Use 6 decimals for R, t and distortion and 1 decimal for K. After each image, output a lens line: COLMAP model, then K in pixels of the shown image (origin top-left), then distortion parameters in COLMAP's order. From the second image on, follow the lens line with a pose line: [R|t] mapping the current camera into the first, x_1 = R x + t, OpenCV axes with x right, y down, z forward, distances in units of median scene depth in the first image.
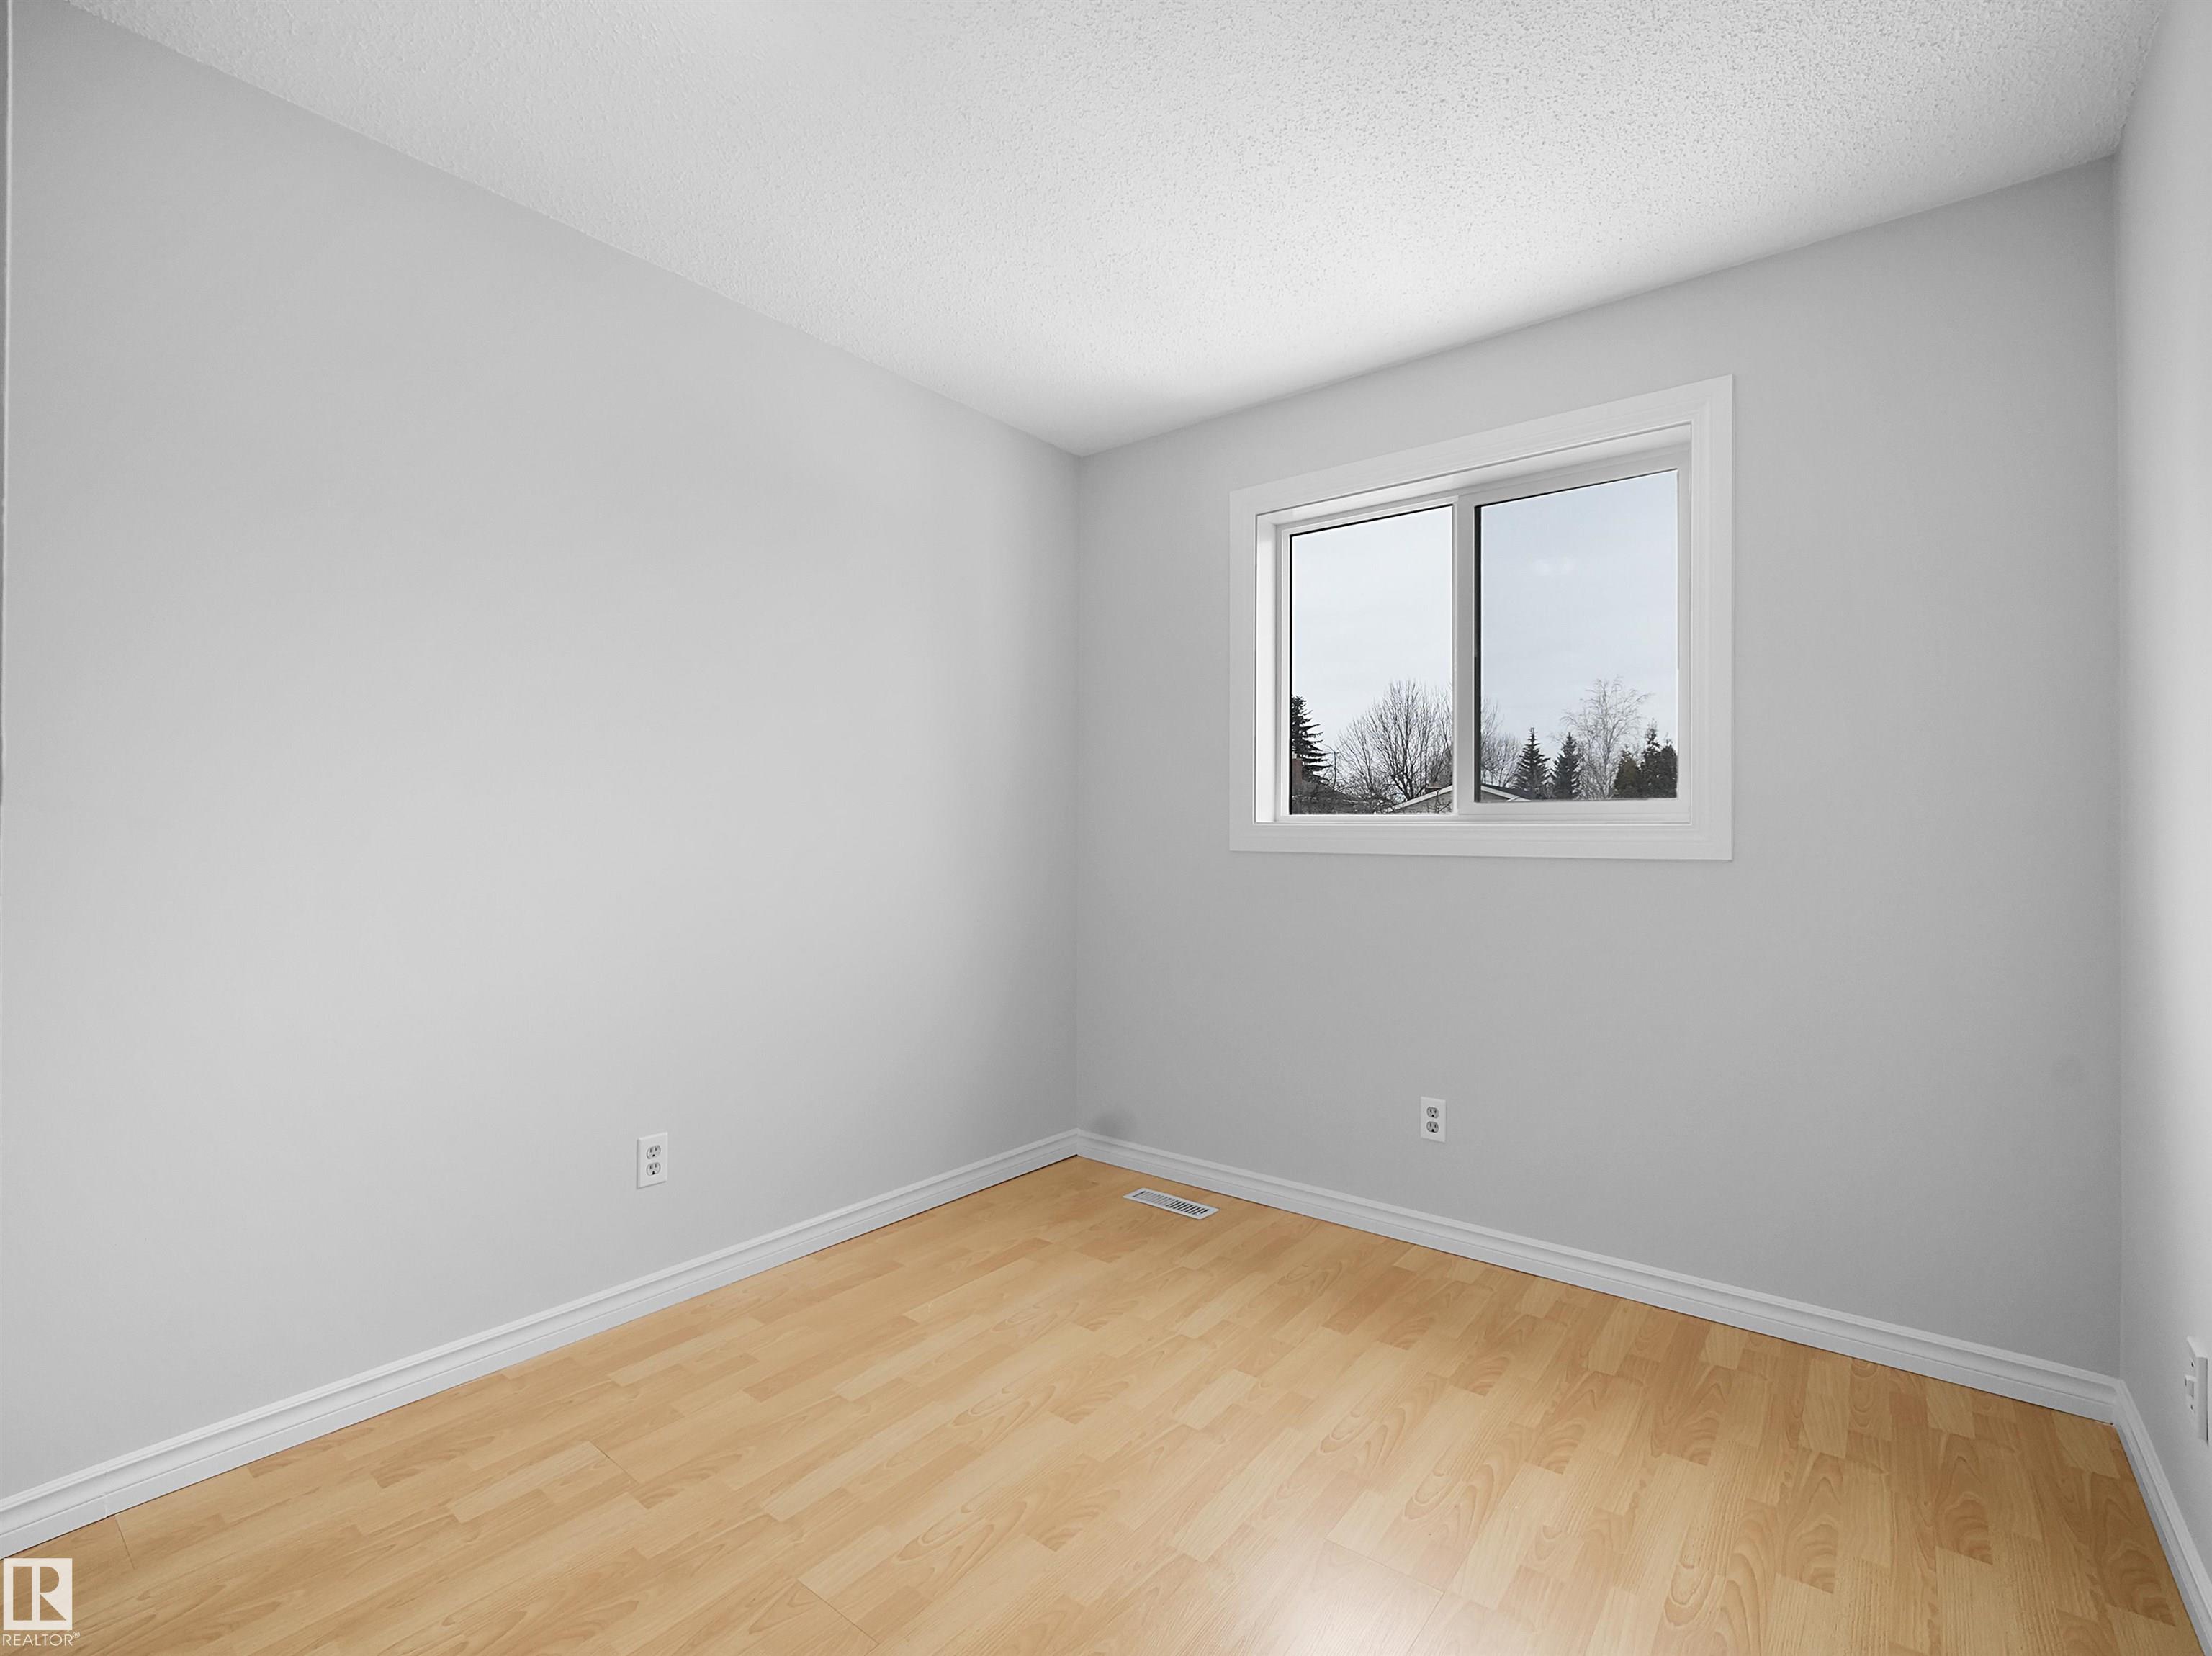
lens RADIAL K [[1023.3, 0, 1099.5], [0, 1023.3, 822.0], [0, 0, 1]] dist [-0.006133, -0.001118]
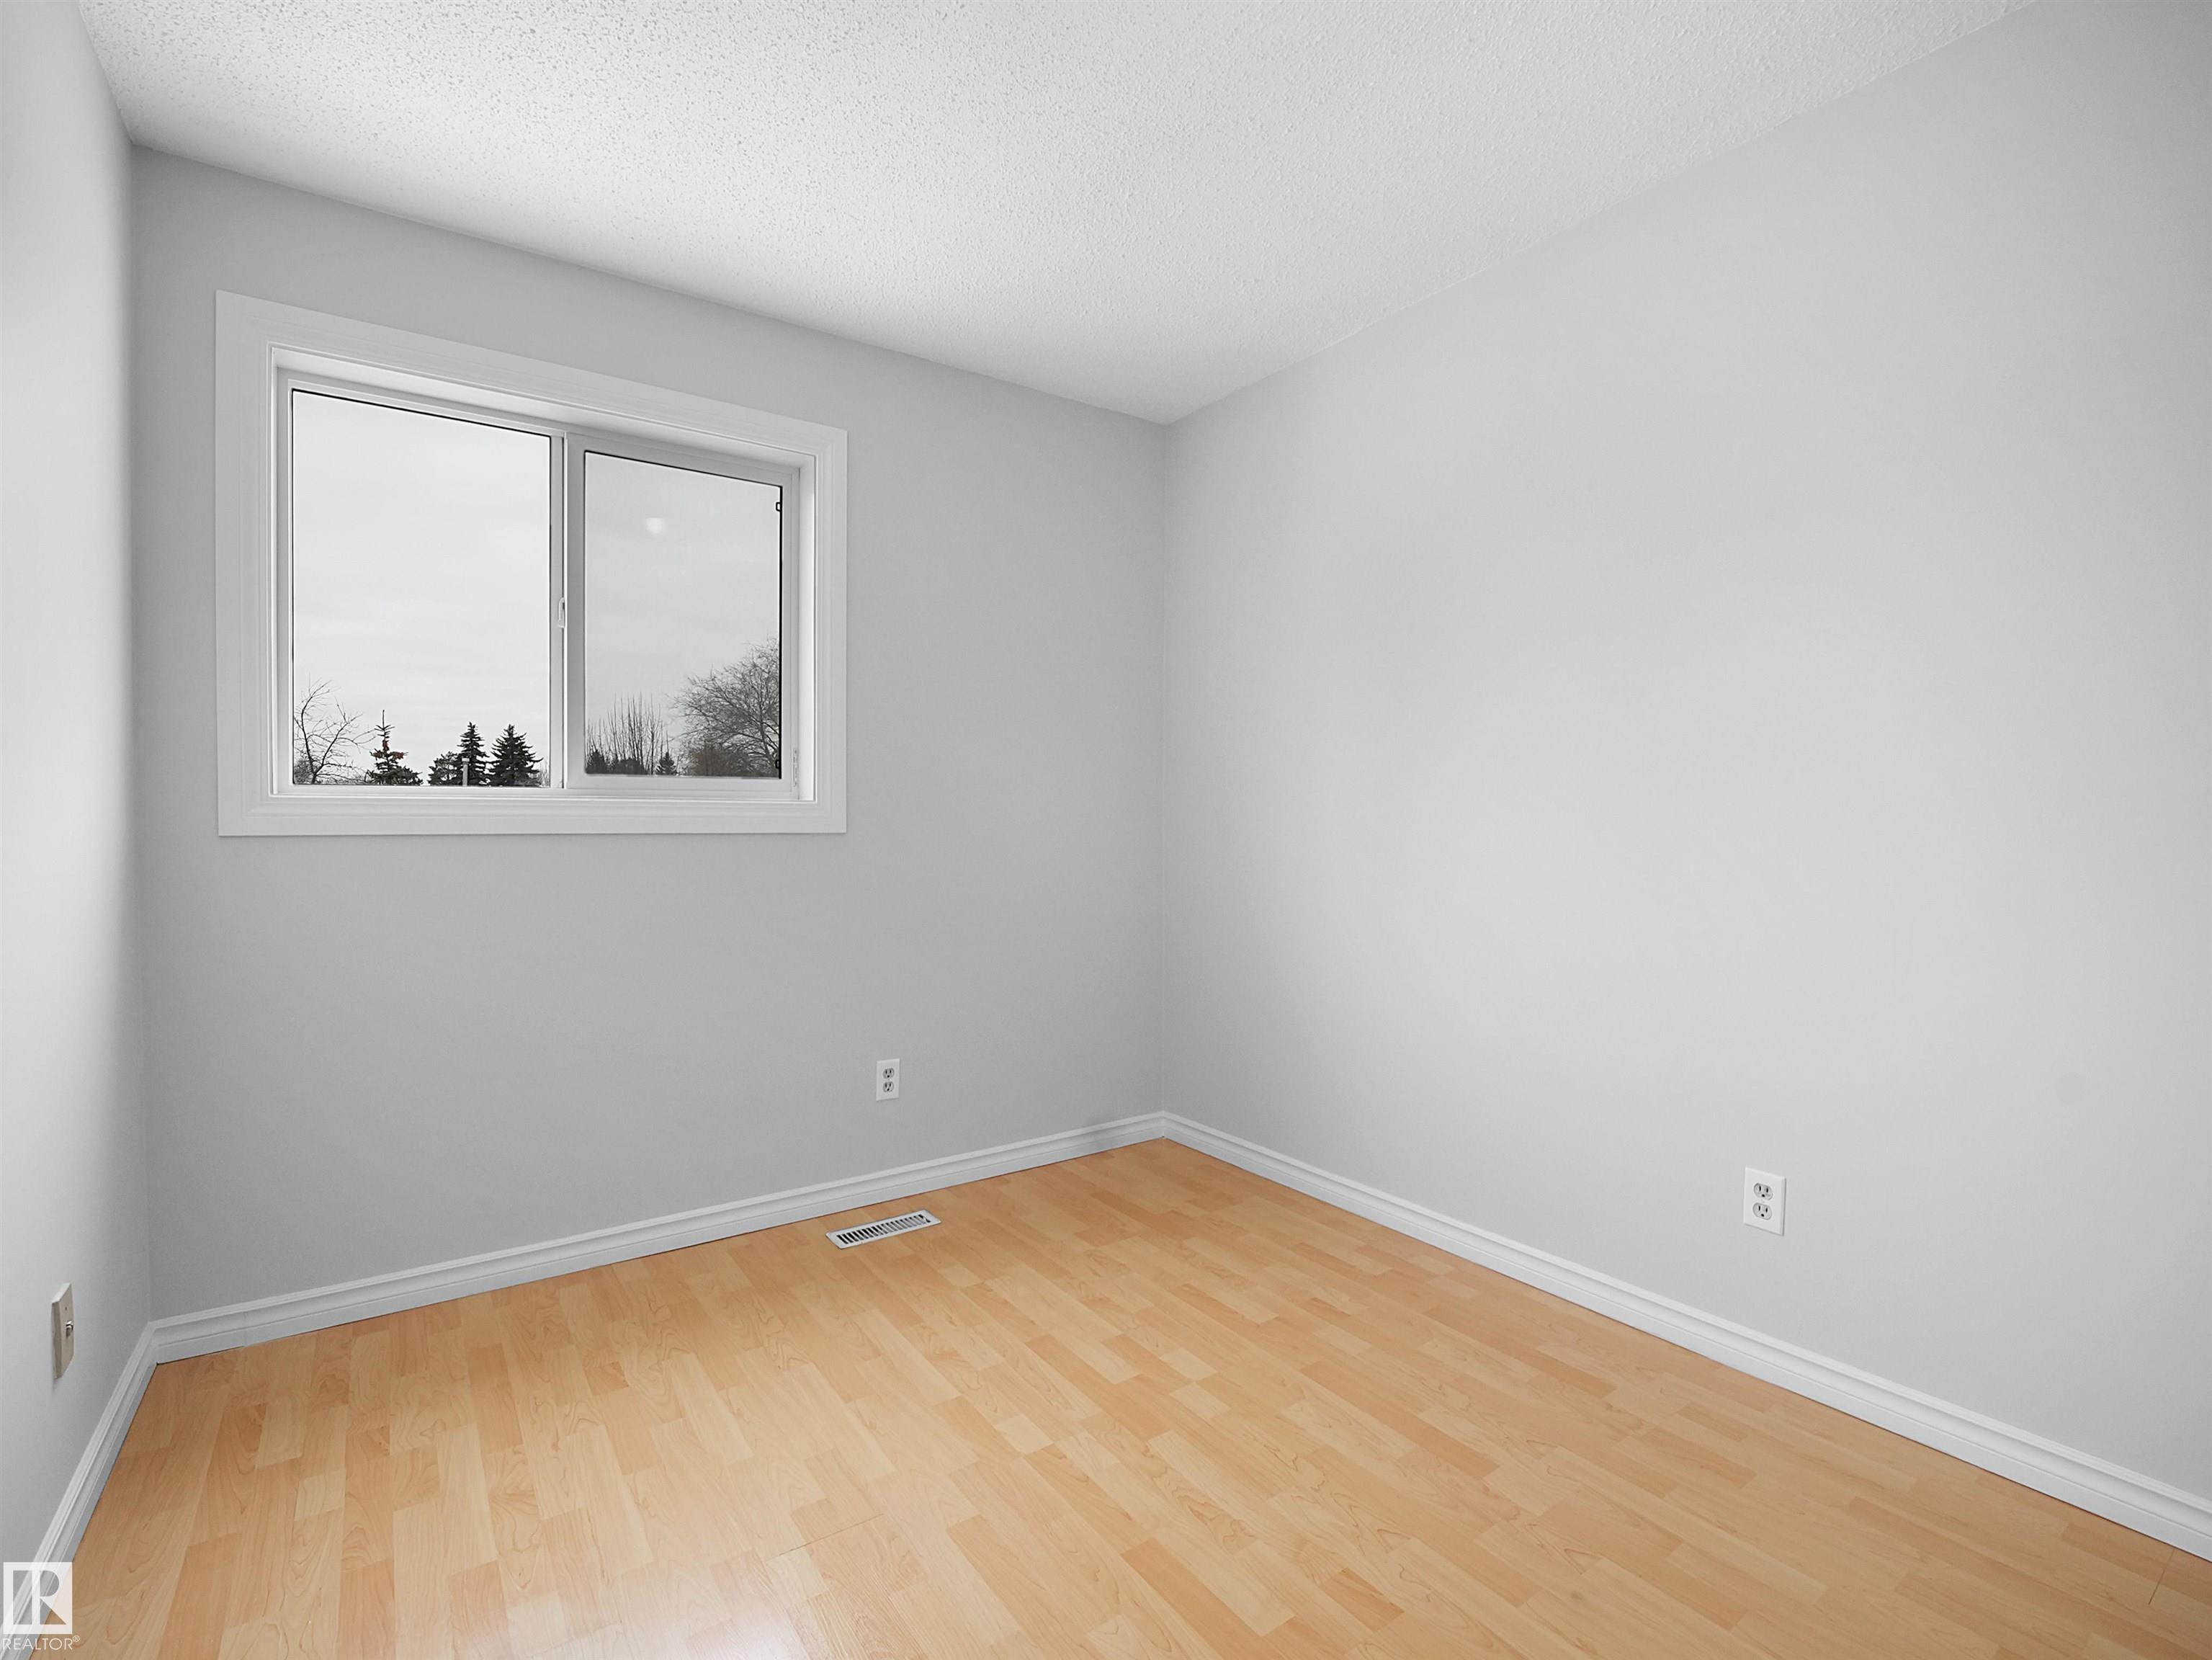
lens RADIAL K [[1023.5, 0, 1099.5], [0, 1023.5, 824.0], [0, 0, 1]] dist [-0.006133, -0.001118]
pose [[0.284660, -0.016945, 0.958479, -1.270706], [-0.010681, 0.999726, 0.020847, 0.000422], [-0.958569, -0.016172, 0.284401, 0.993351]]
